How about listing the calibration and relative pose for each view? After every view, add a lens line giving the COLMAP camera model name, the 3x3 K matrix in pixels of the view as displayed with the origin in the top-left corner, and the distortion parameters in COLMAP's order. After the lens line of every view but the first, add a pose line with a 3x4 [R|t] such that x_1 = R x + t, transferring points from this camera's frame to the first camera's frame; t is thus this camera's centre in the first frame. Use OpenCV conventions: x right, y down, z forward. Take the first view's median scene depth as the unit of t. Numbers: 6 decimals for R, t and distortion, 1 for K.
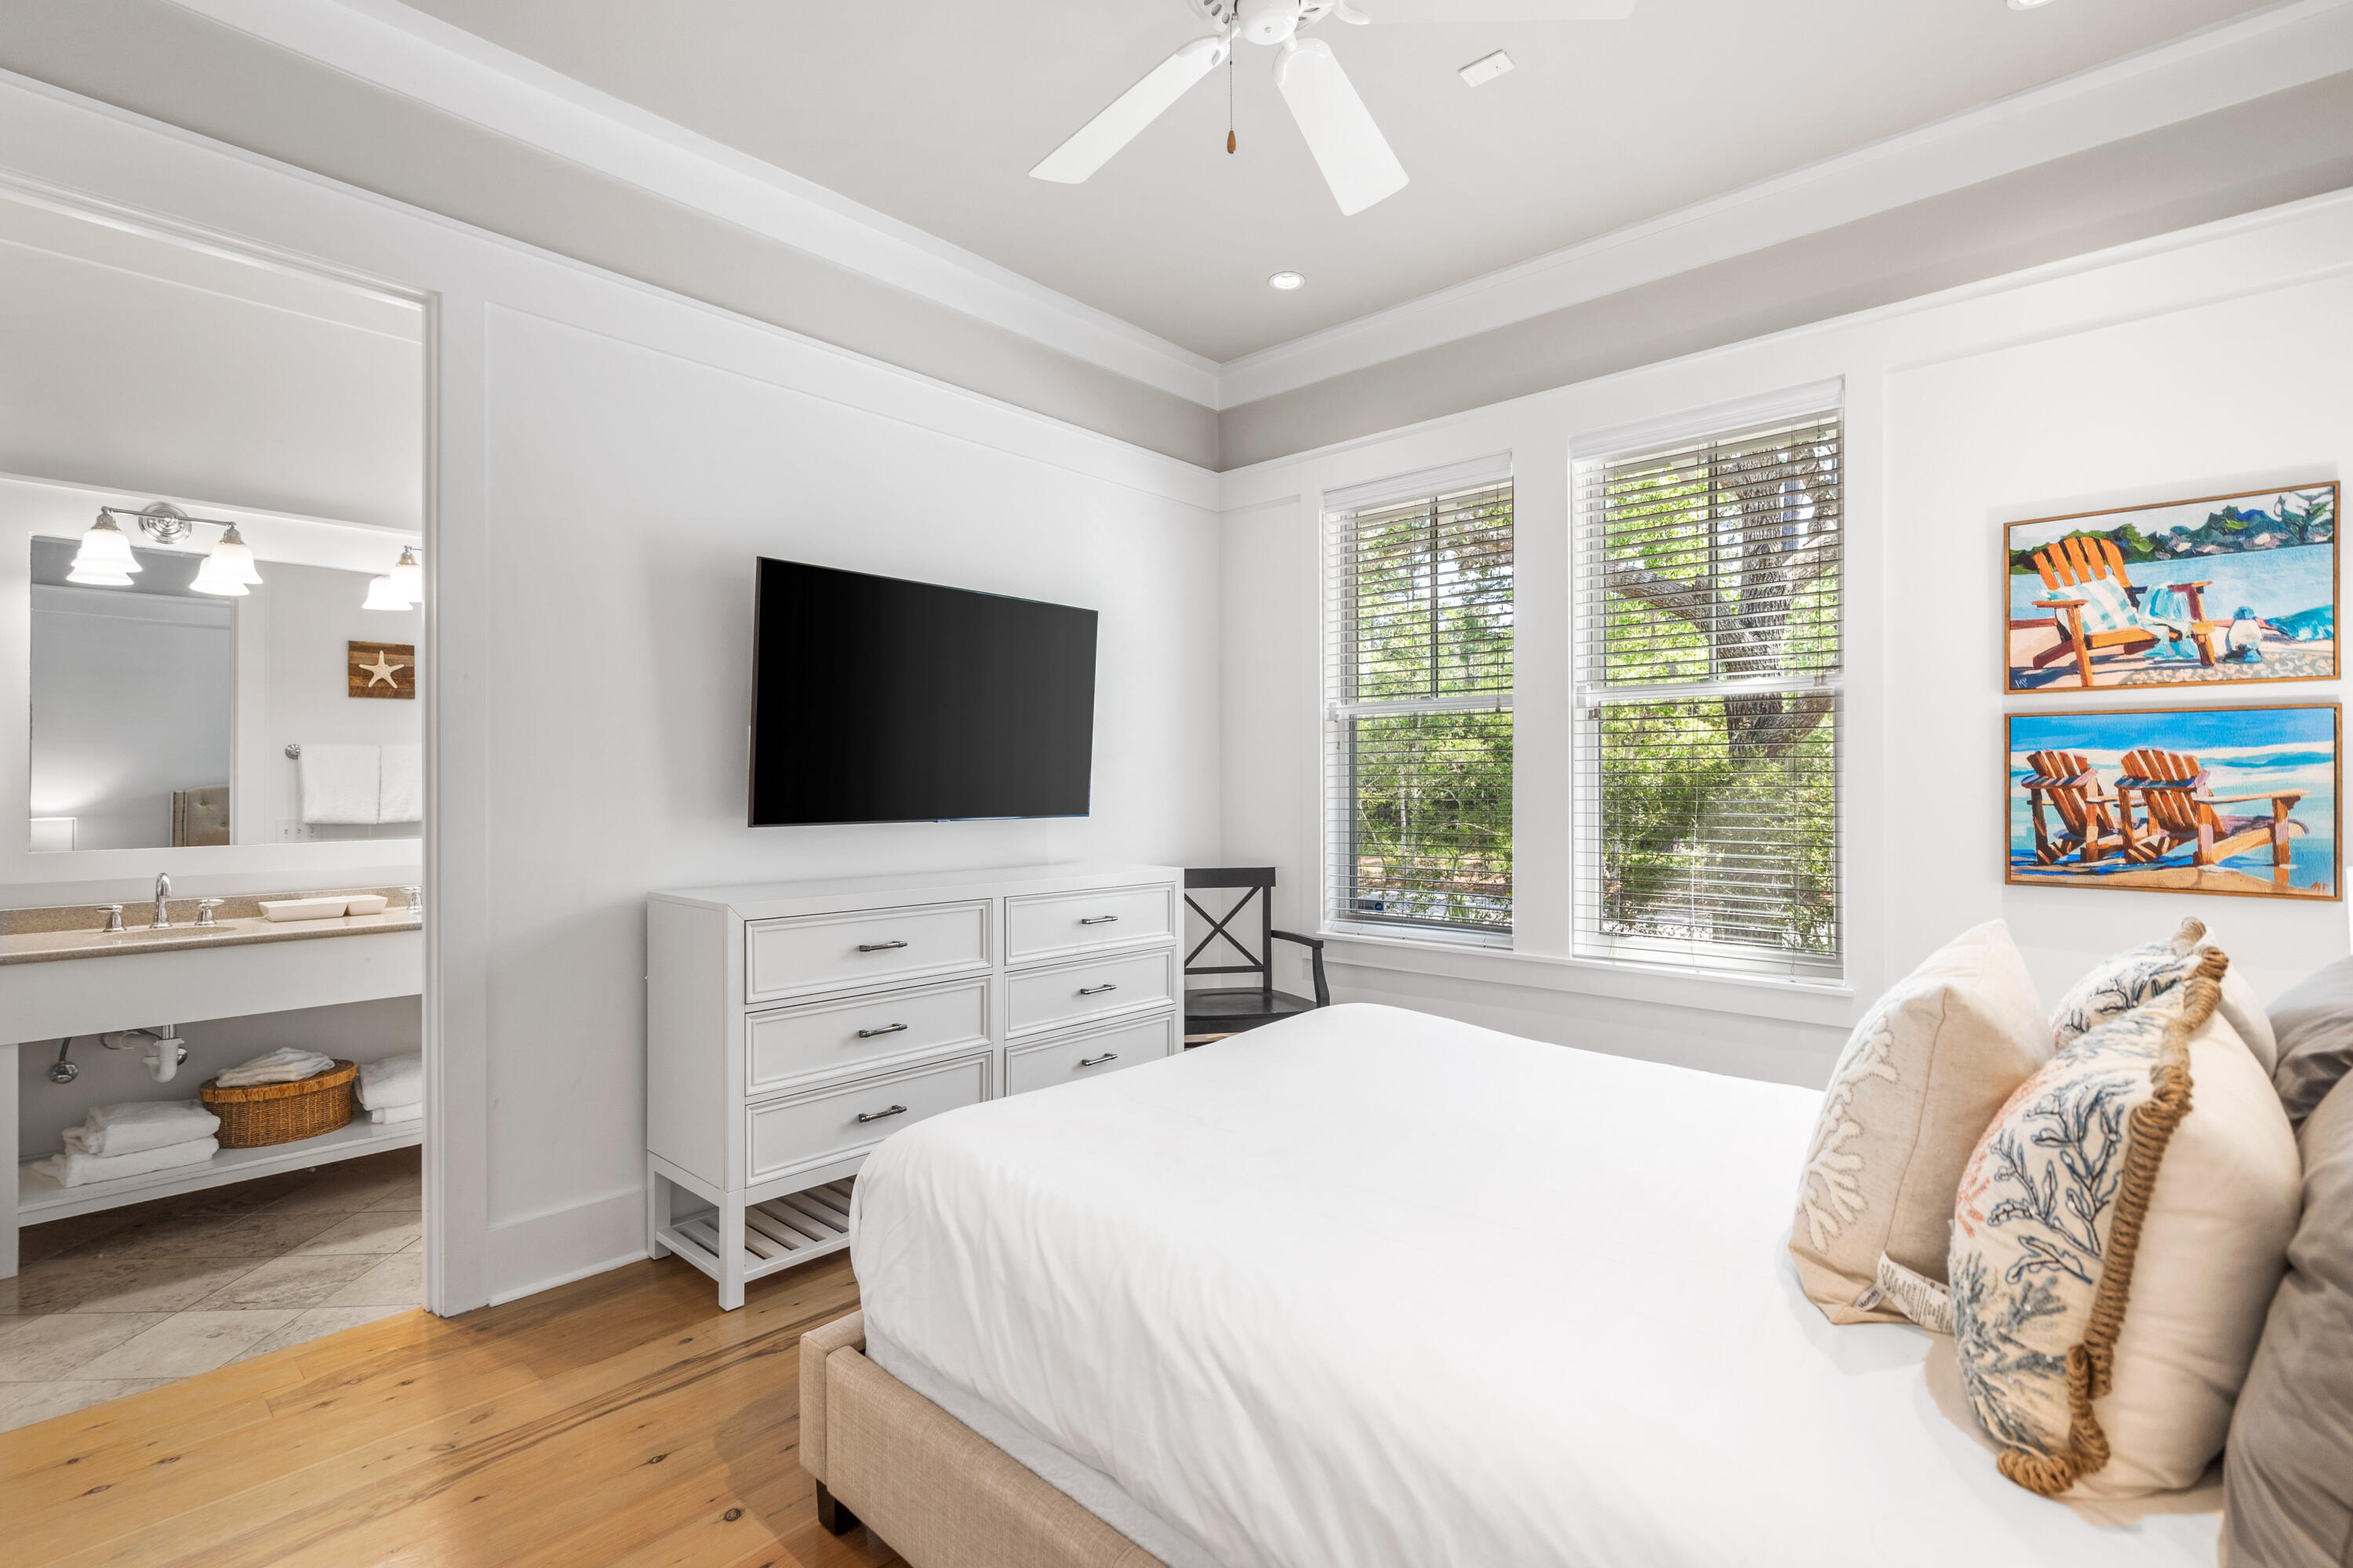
lens RADIAL K [[1095.5, 0, 1167.8], [0, 1095.5, 784.1], [0, 0, 1]] dist [-0.001050, 0.001224]
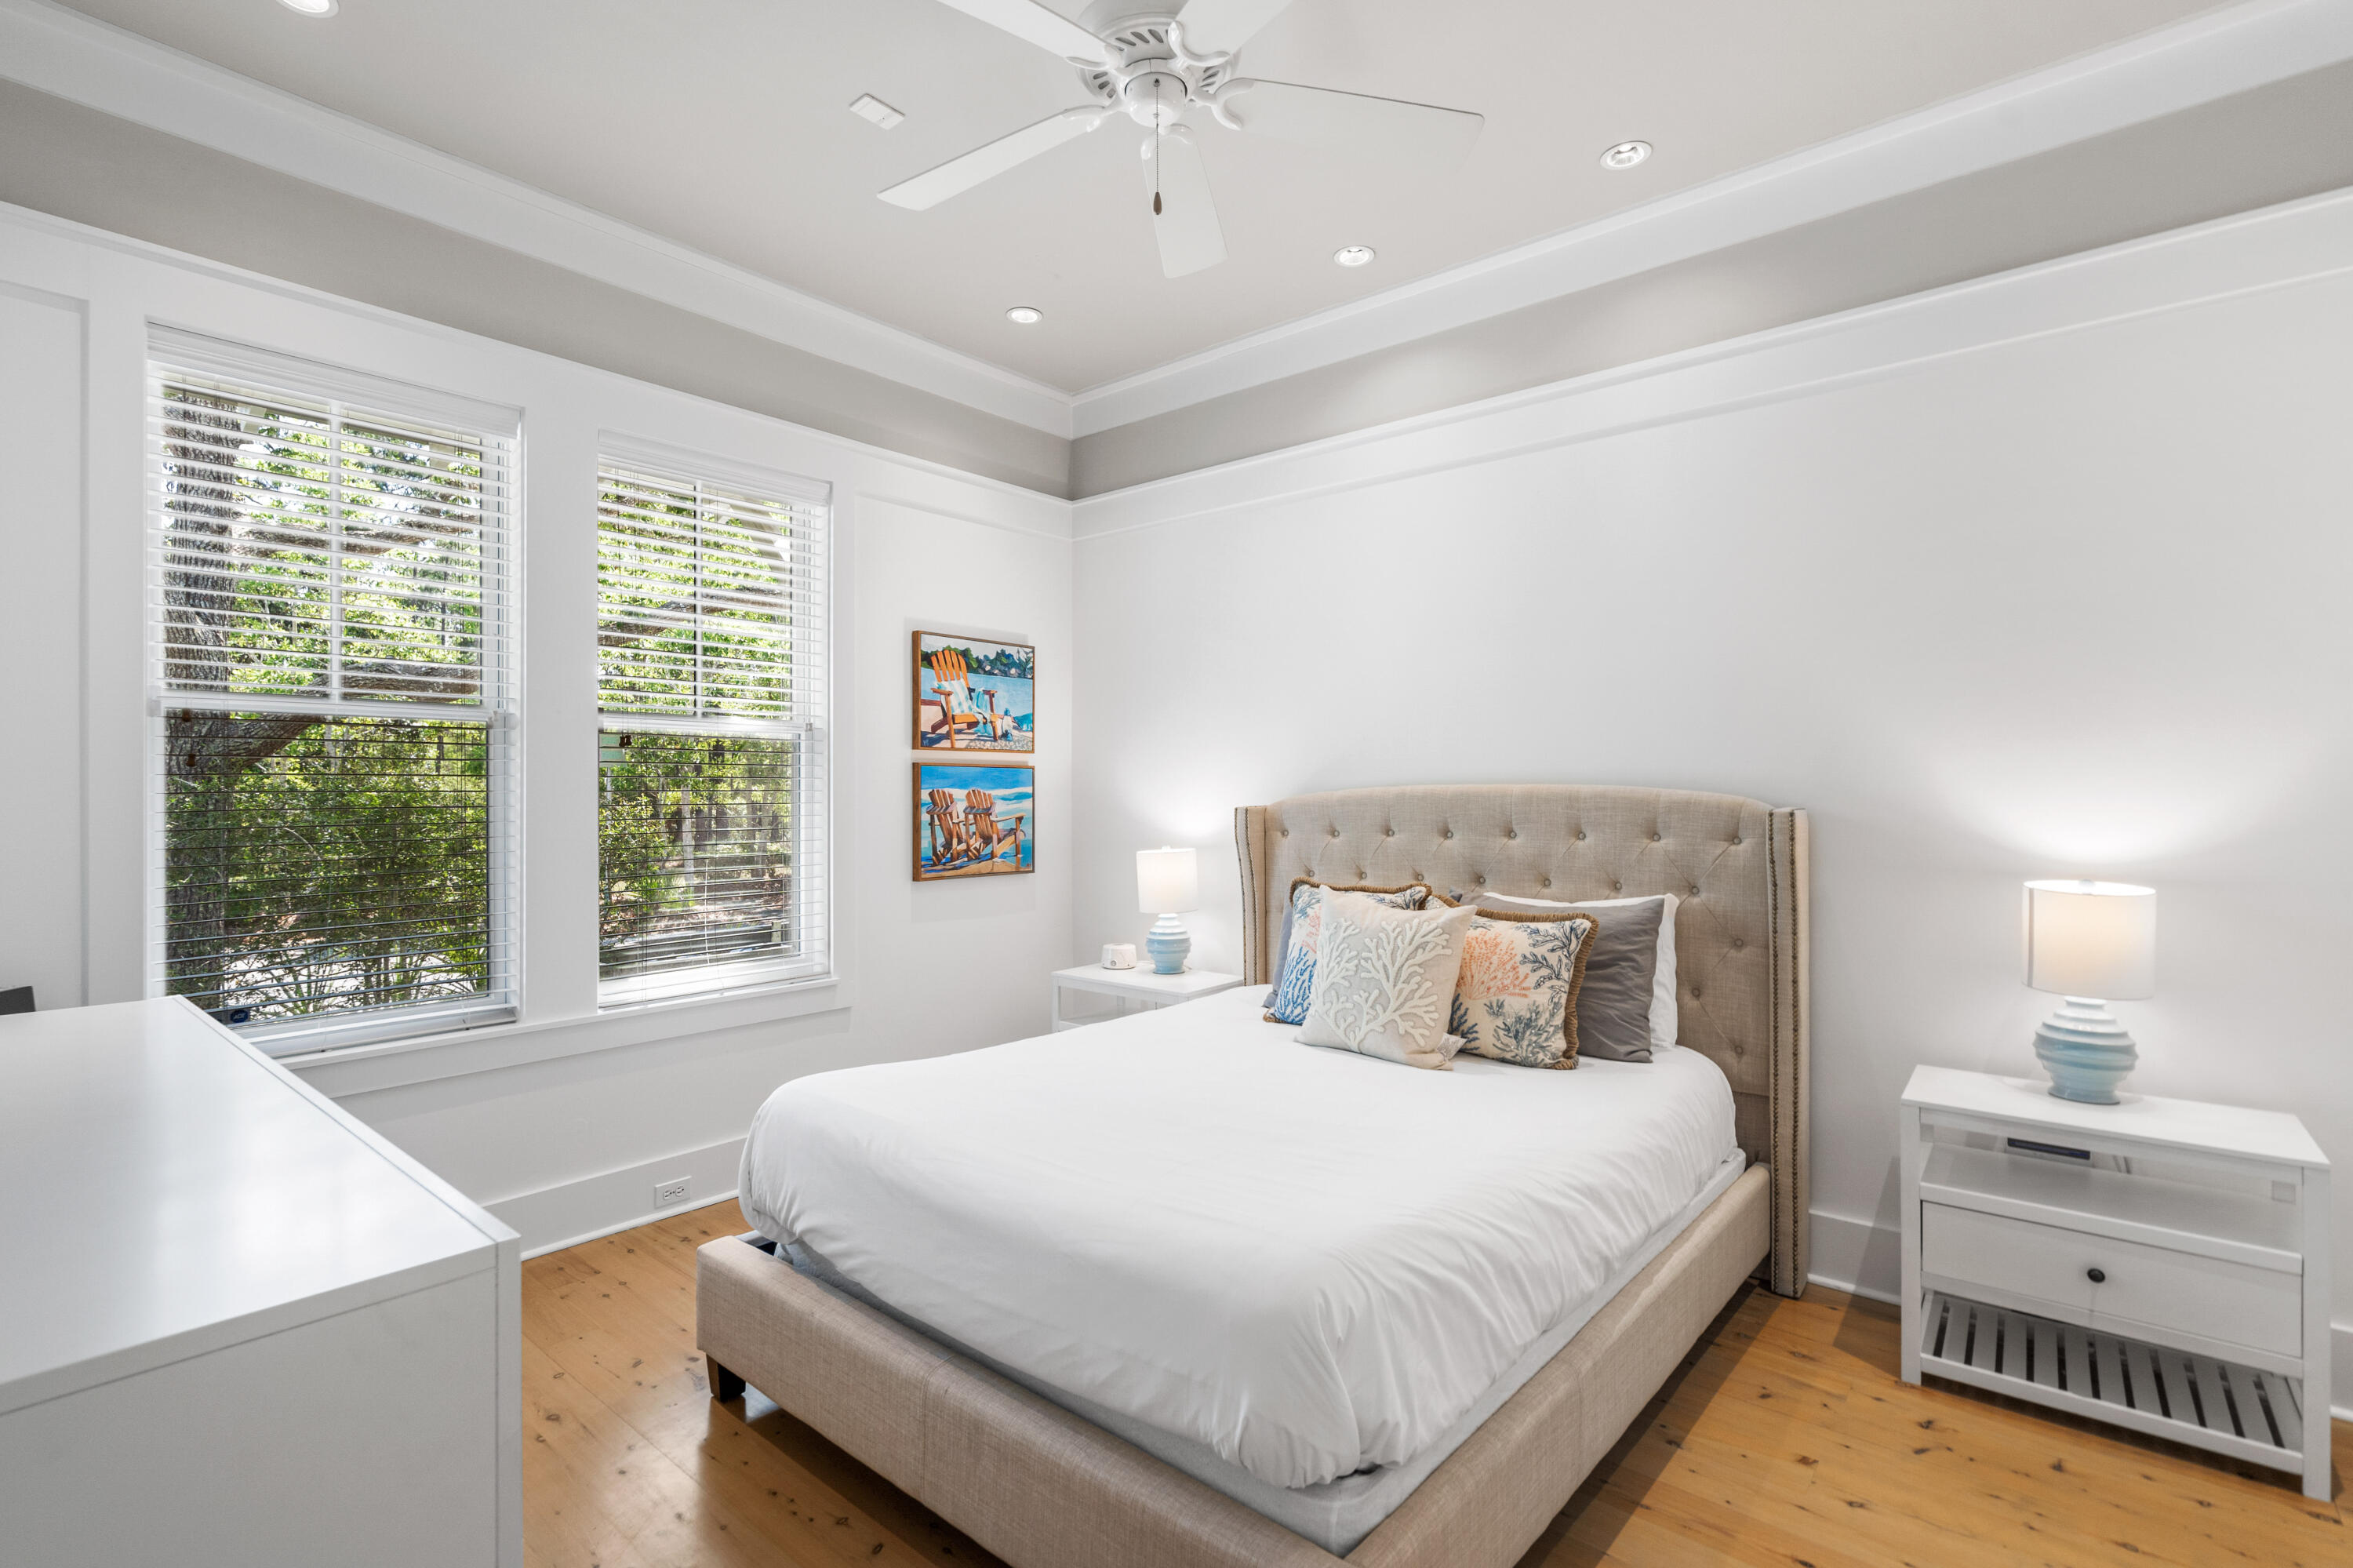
lens RADIAL K [[1095.5, 0, 1168.8], [0, 1095.5, 786.4], [0, 0, 1]] dist [-0.001050, 0.001224]
pose [[-0.045534, 0.001722, 0.998961, -0.726706], [-0.002645, 0.999995, -0.001845, -0.033448], [-0.998959, -0.002726, -0.045530, 0.778804]]
